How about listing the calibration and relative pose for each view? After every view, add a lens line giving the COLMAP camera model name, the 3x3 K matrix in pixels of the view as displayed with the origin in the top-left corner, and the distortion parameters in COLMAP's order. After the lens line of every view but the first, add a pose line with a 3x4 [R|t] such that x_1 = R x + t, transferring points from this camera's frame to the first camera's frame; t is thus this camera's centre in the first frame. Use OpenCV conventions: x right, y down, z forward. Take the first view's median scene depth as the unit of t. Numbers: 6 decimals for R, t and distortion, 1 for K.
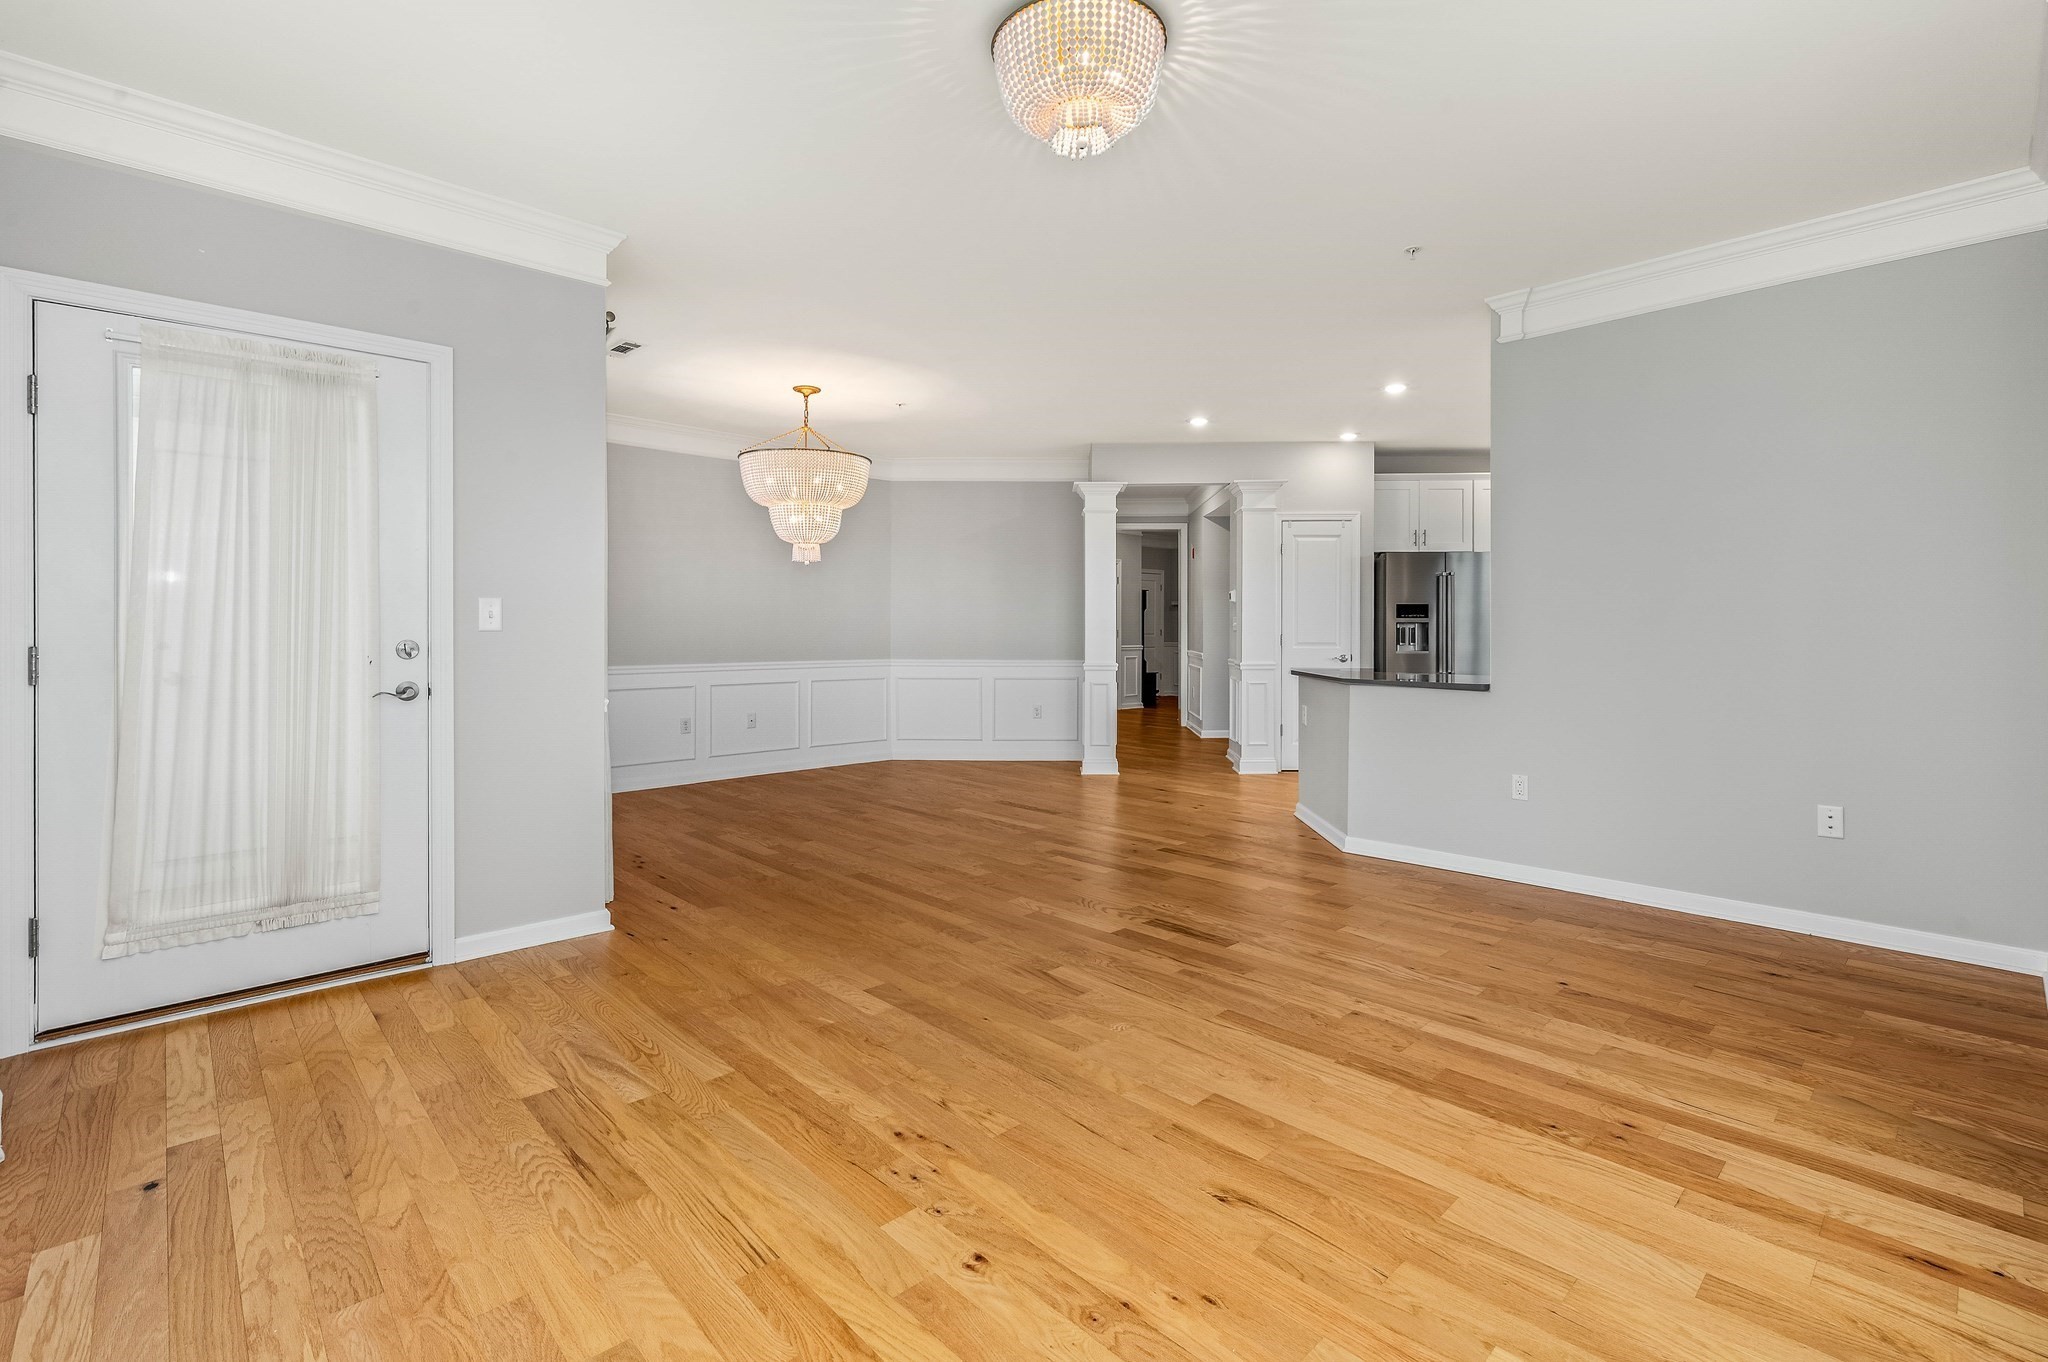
lens RADIAL K [[933.8, 0, 1039.4], [0, 933.8, 617.1], [0, 0, 1]] dist [-0.003583, -0.001131]
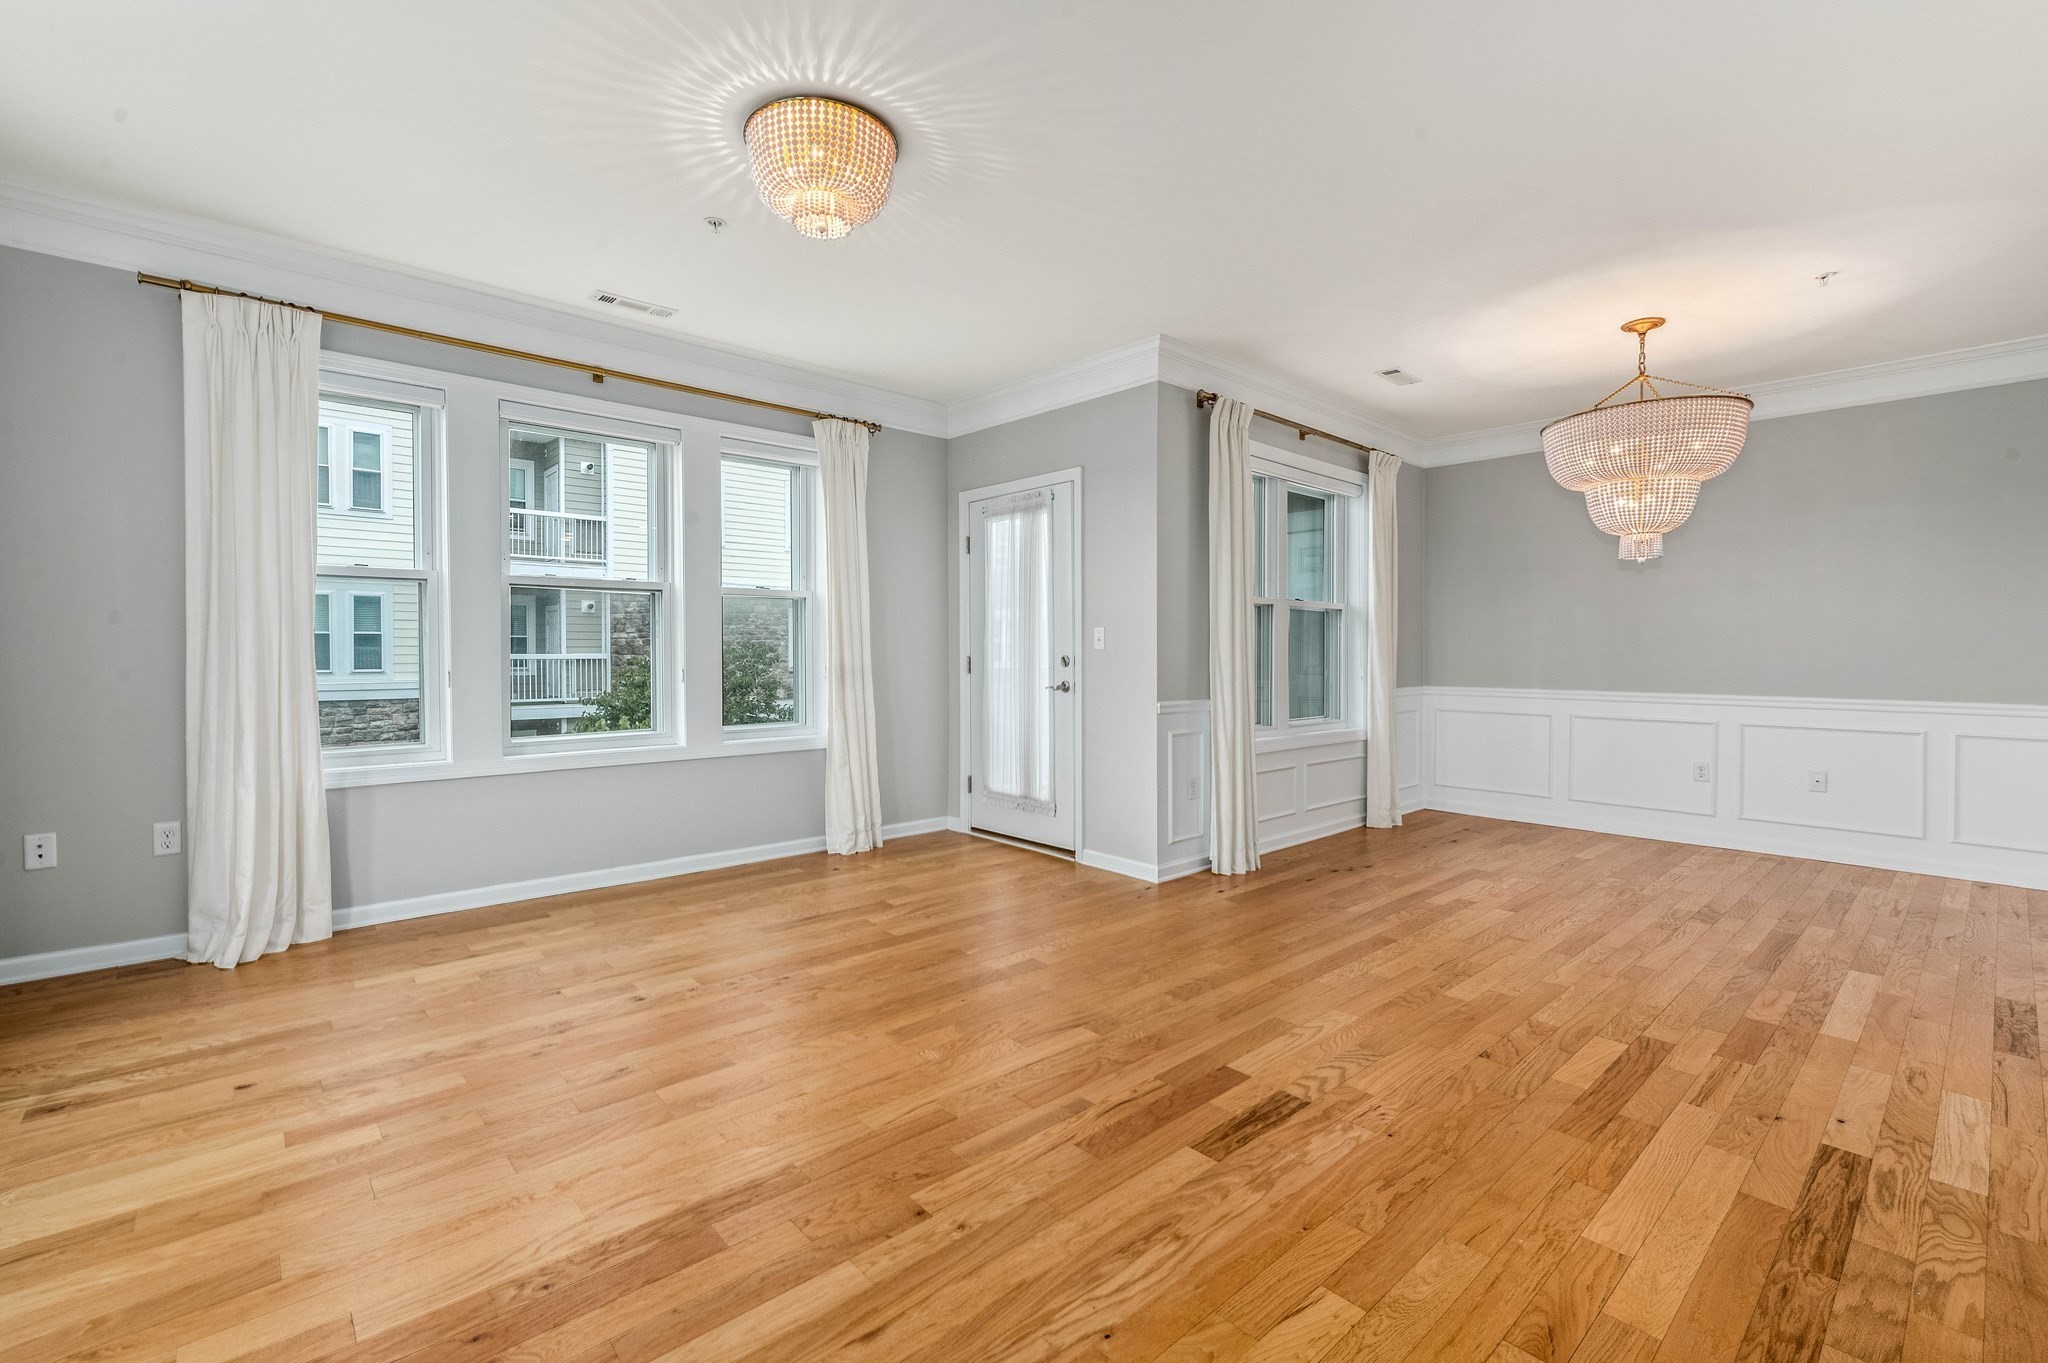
lens RADIAL K [[875.3, 0, 1016.6], [0, 875.3, 674.0], [0, 0, 1]] dist [-0.006315, -0.000236]
pose [[-0.039120, 0.028457, -0.998829, 0.853405], [0.012851, 0.999526, 0.027974, 0.011920], [0.999152, -0.011742, -0.039467, 0.974950]]
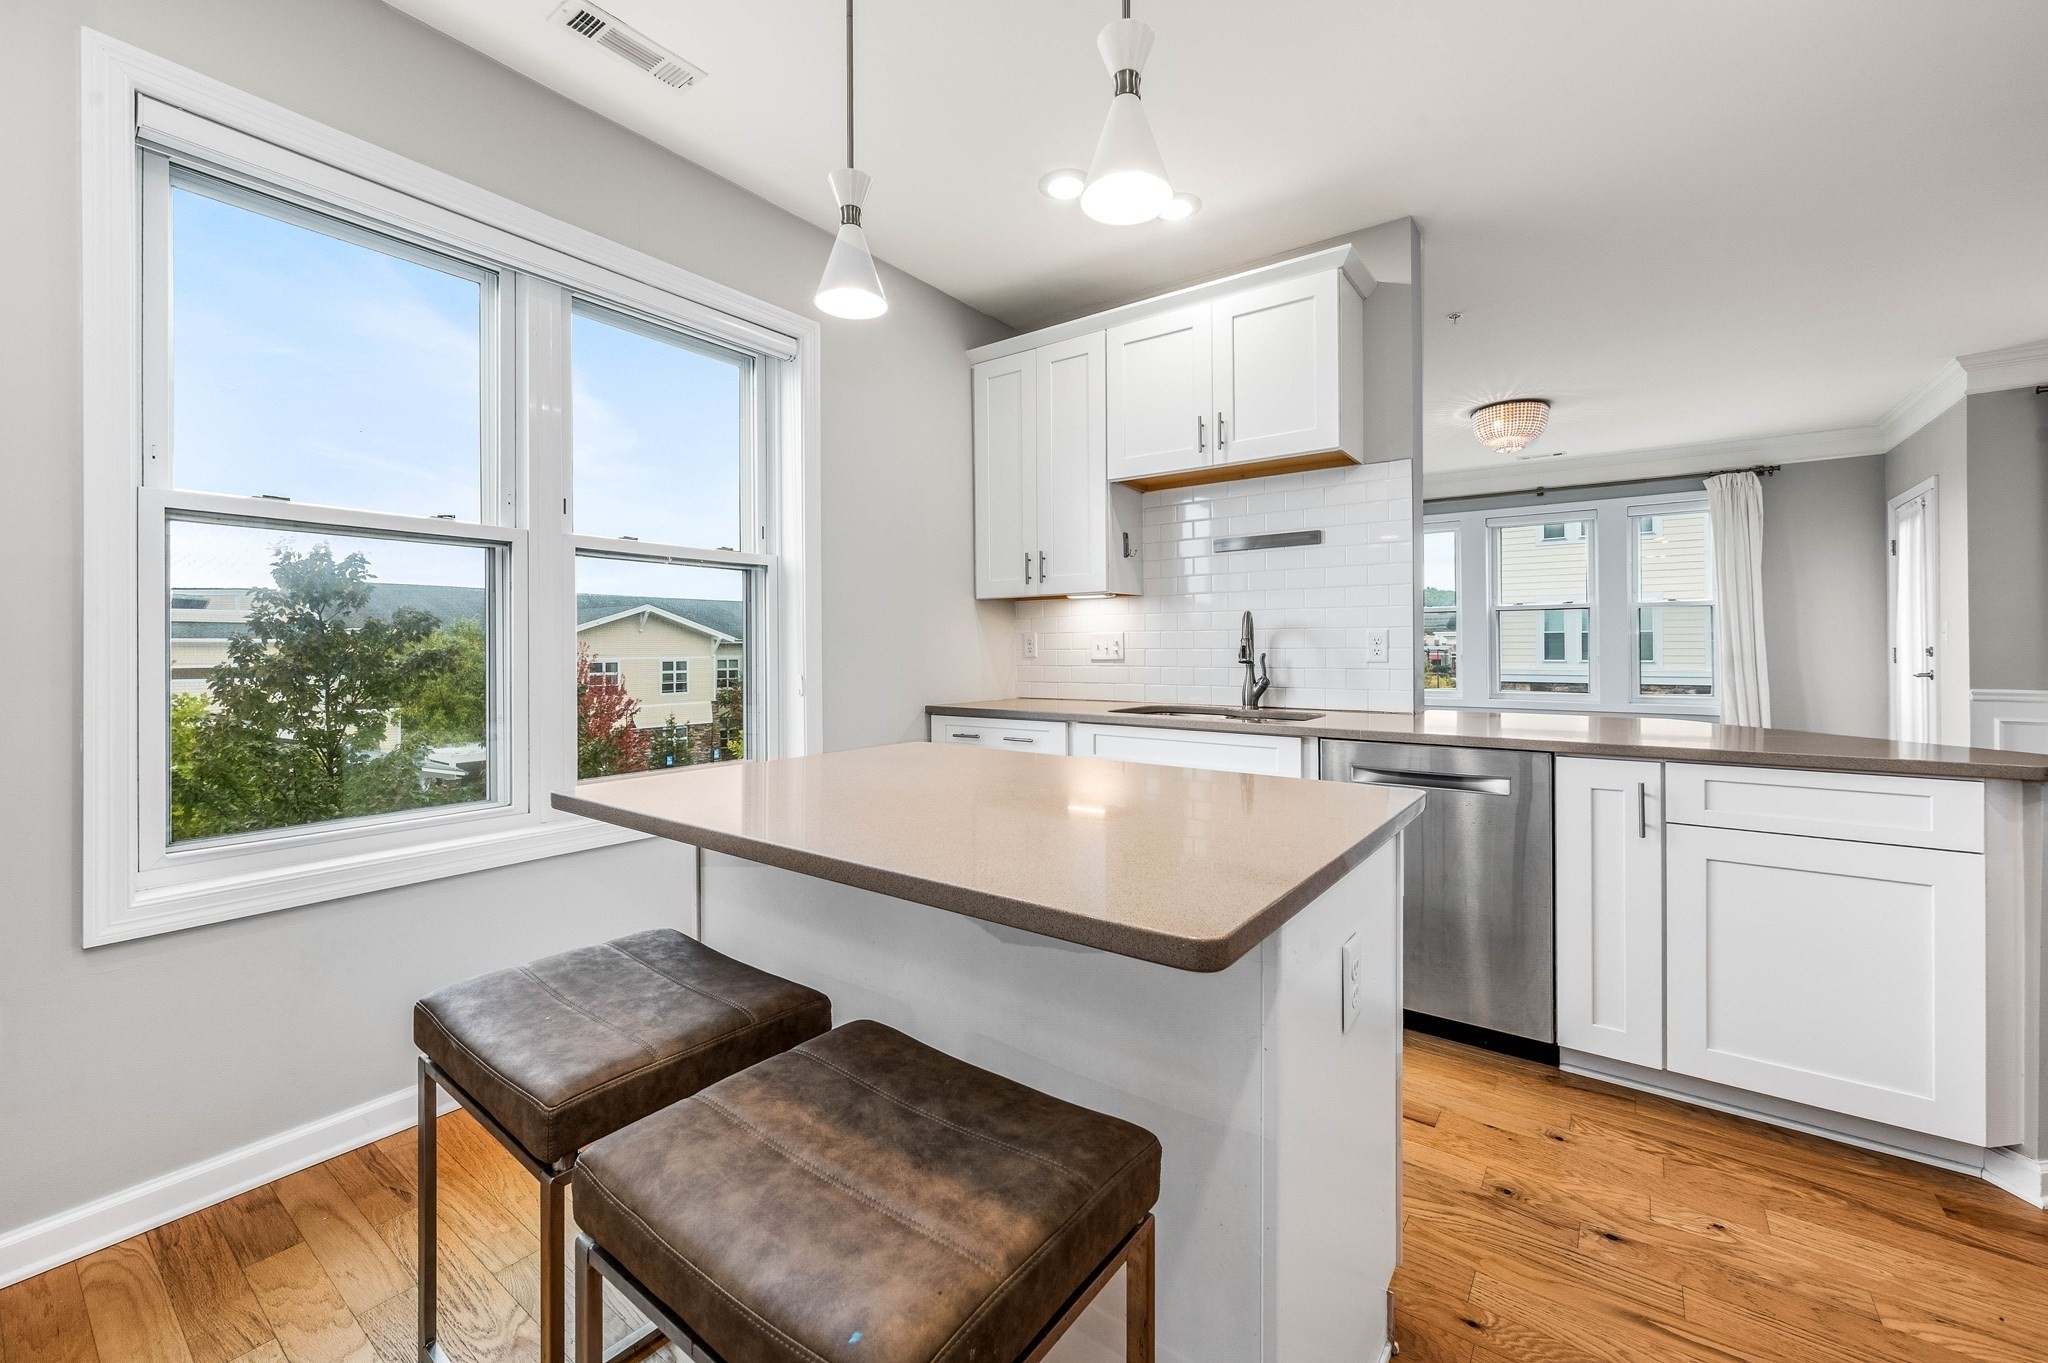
lens RADIAL K [[820.1, 0, 1035.6], [0, 820.1, 641.0], [0, 0, 1]] dist [-0.004274, 0.000628]
pose [[-0.984428, 0.002430, -0.175771, 1.284552], [0.005994, 0.999787, -0.019747, 0.032836], [0.175686, -0.020493, -0.984233, 2.243987]]
